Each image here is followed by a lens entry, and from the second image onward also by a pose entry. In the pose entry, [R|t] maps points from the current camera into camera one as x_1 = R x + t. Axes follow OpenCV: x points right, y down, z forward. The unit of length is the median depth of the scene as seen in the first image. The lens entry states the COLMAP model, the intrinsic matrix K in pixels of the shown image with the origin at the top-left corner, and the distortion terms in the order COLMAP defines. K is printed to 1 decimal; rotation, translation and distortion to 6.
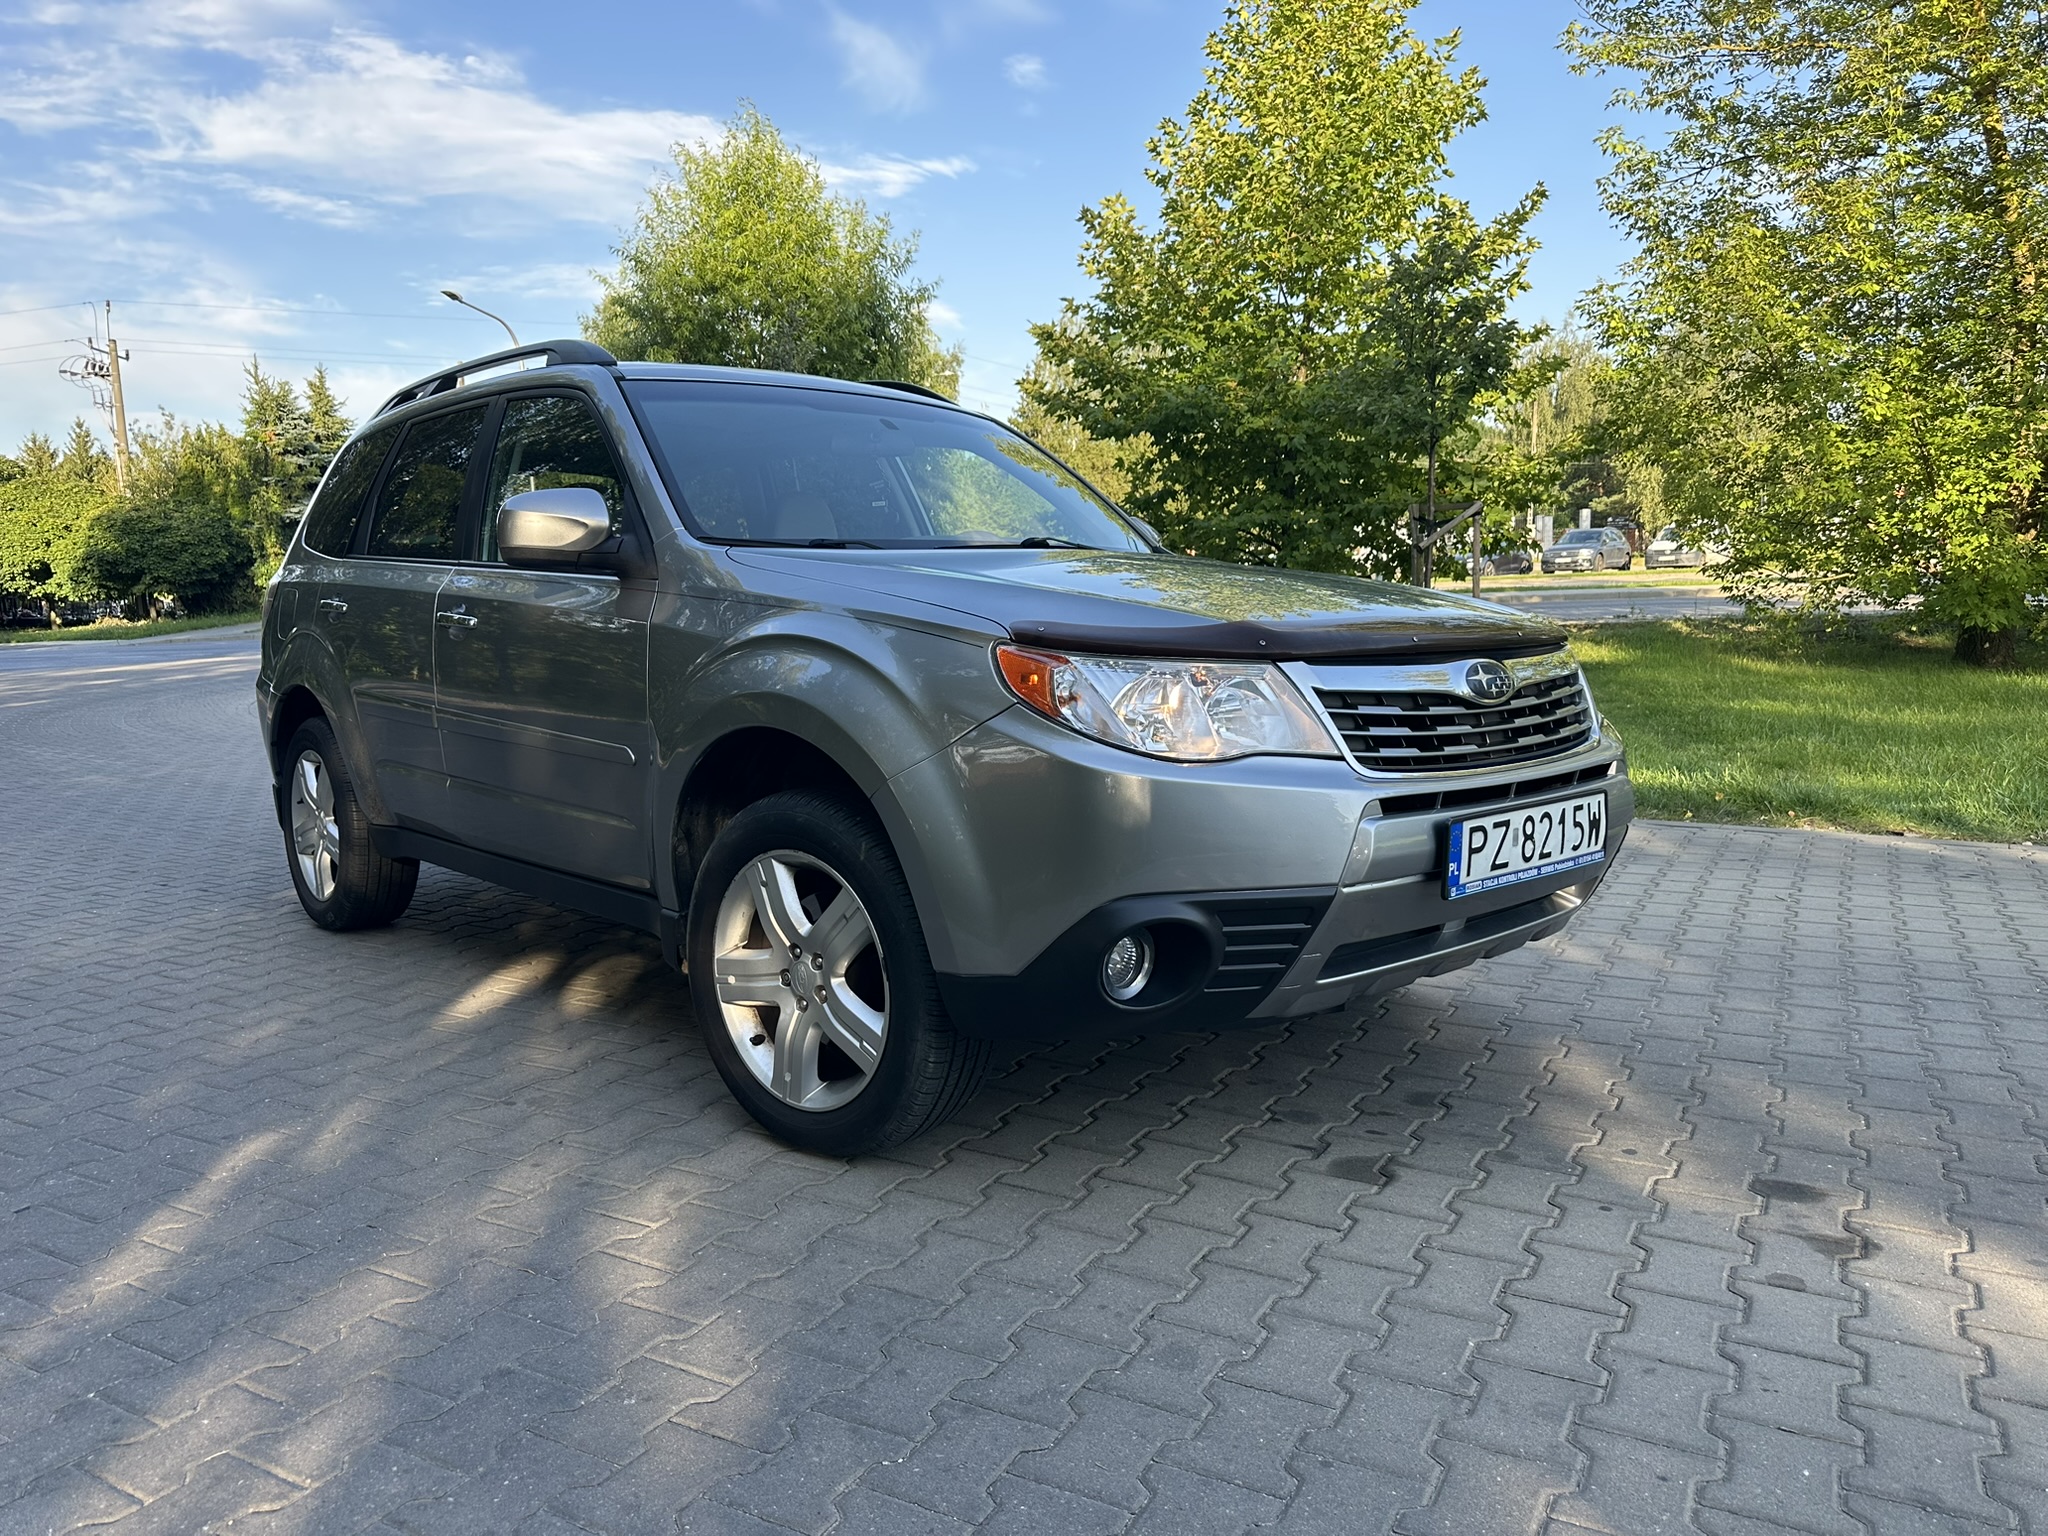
lens RADIAL K [[1436.9, 0, 1024.0], [0, 1436.9, 768.0], [0, 0, 1]] dist [-0.006759, -0.003364]
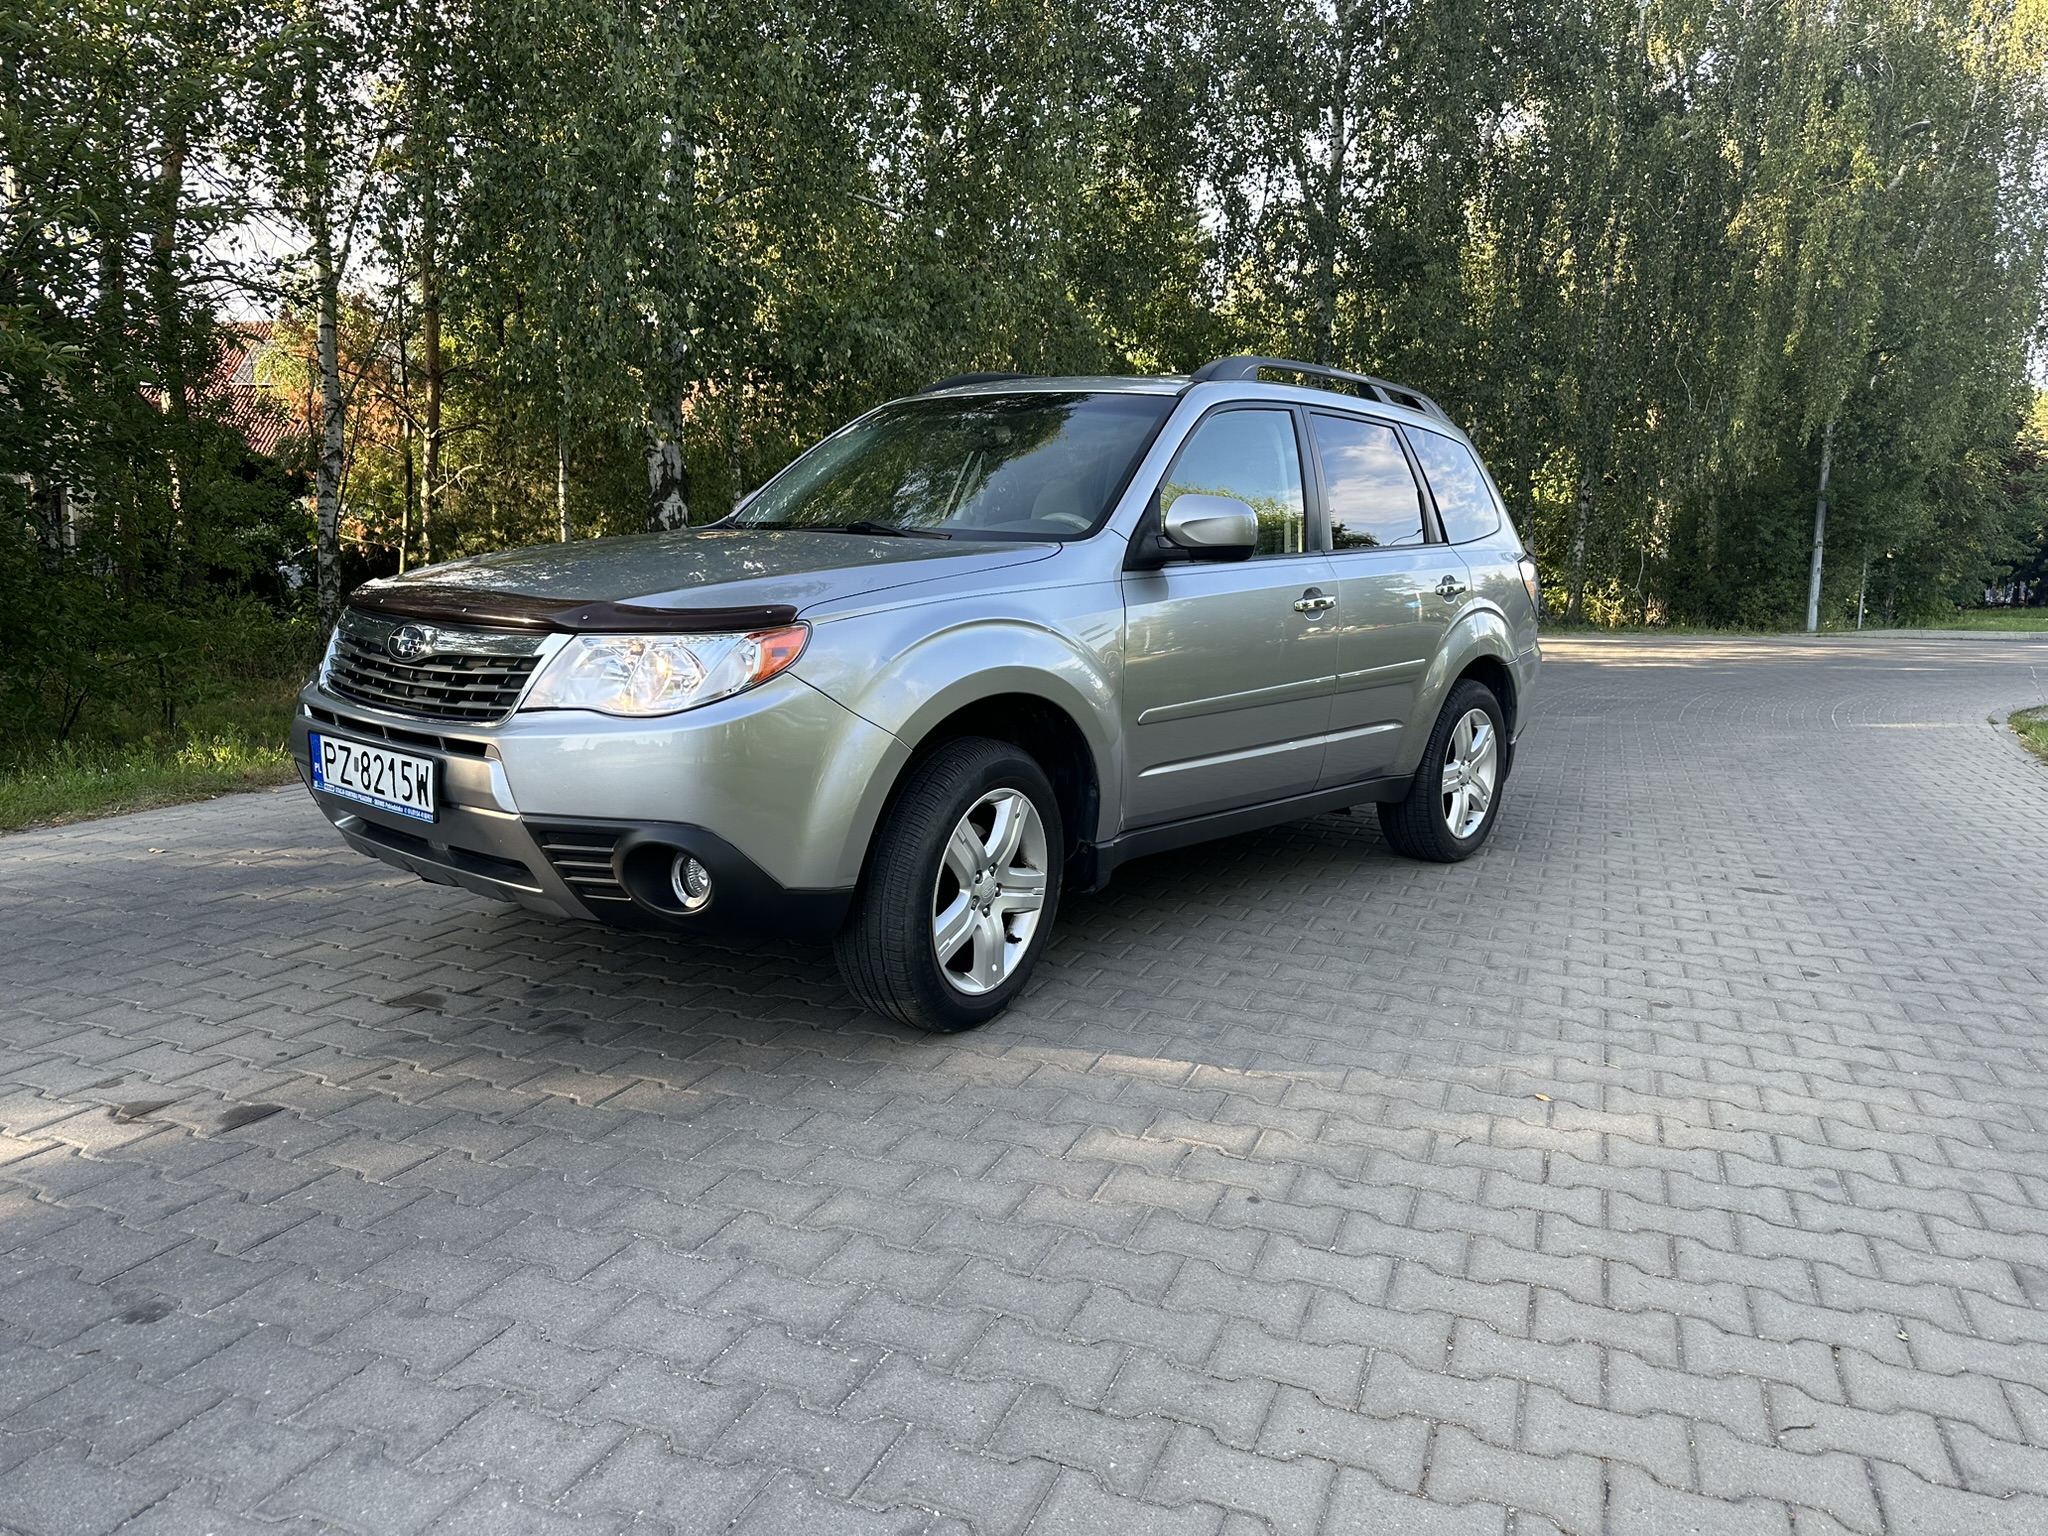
lens RADIAL K [[1436.9, 0, 1024.0], [0, 1436.9, 768.0], [0, 0, 1]] dist [-0.006759, -0.003364]
pose [[0.141637, 0.167371, -0.975667, 1.608815], [-0.141854, 0.978863, 0.147327, -0.210554], [0.979702, 0.117535, 0.162385, 1.337479]]
